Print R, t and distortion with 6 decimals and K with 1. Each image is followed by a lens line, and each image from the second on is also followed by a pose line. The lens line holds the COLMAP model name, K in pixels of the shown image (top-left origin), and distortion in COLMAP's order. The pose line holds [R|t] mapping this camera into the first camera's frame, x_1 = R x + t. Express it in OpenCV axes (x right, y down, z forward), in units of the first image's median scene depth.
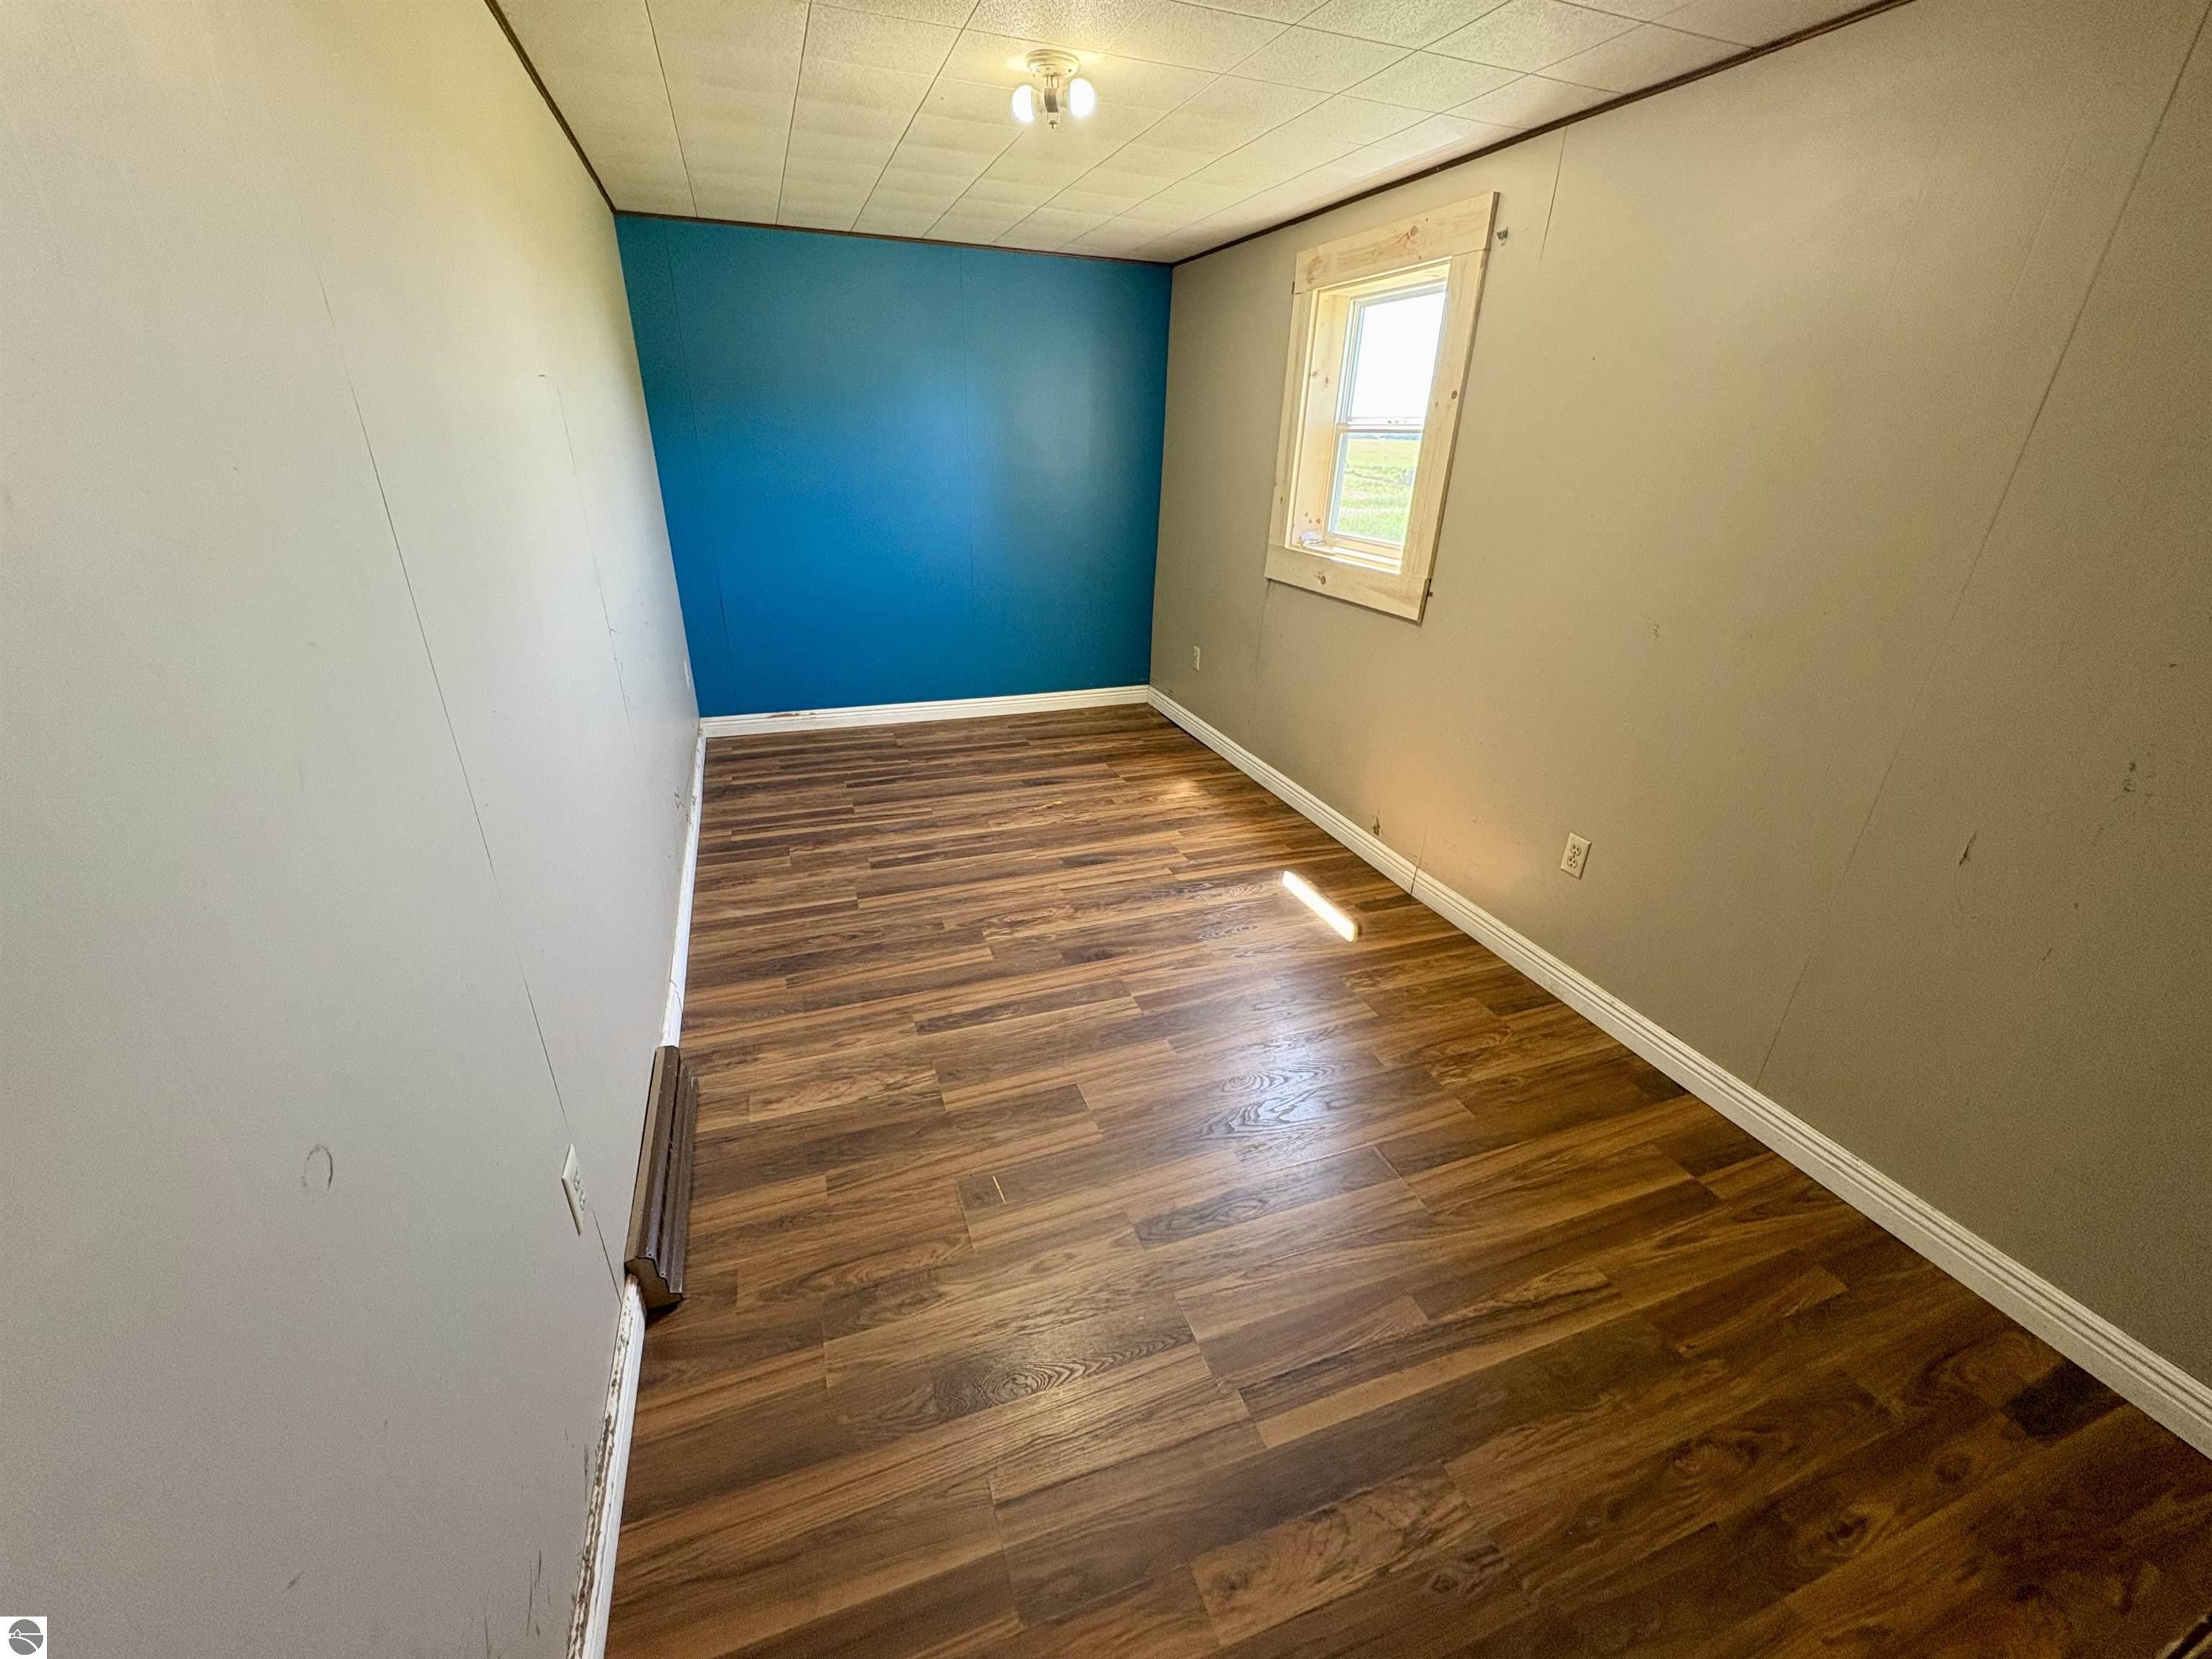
lens RADIAL K [[893.6, 0, 1109.5], [0, 893.6, 839.7], [0, 0, 1]] dist [-0.000441, 0.000183]
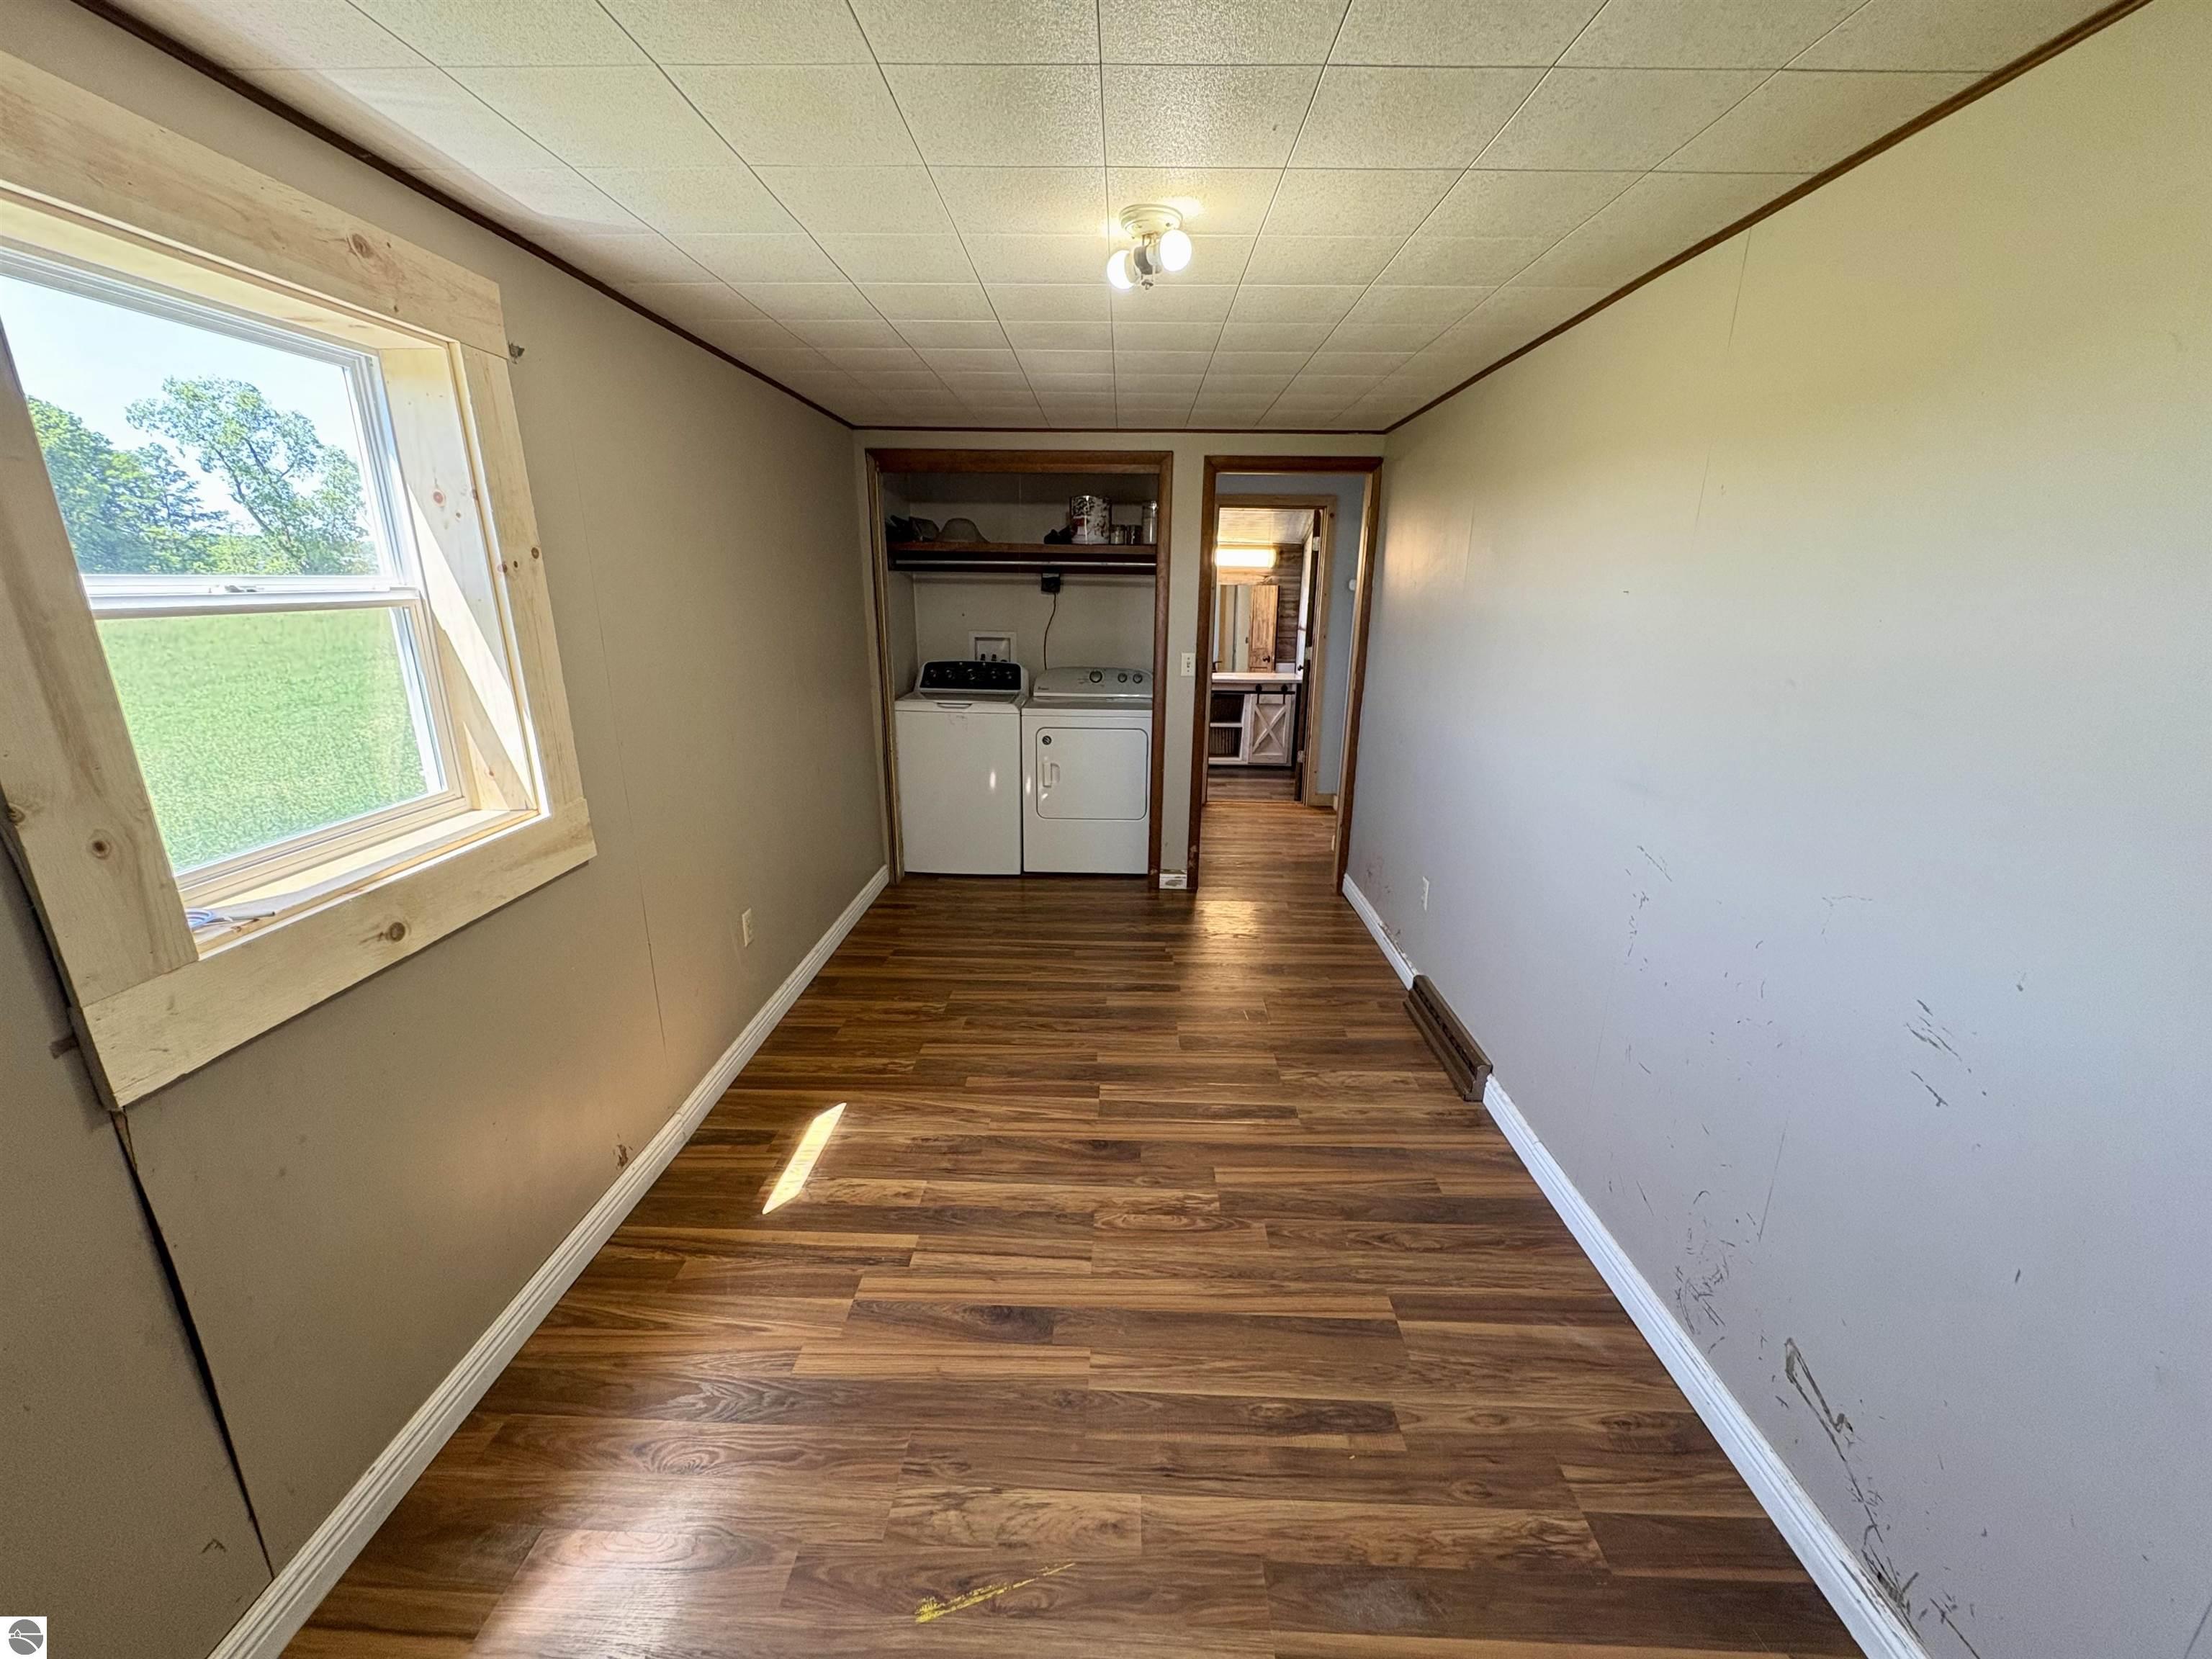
lens RADIAL K [[893.6, 0, 1112.7], [0, 893.6, 840.0], [0, 0, 1]] dist [-0.000441, 0.000183]
pose [[-0.933702, -0.134190, 0.331953, -0.268930], [0.116505, 0.762797, 0.636056, -0.659299], [-0.338565, 0.632561, -0.696592, 1.354568]]
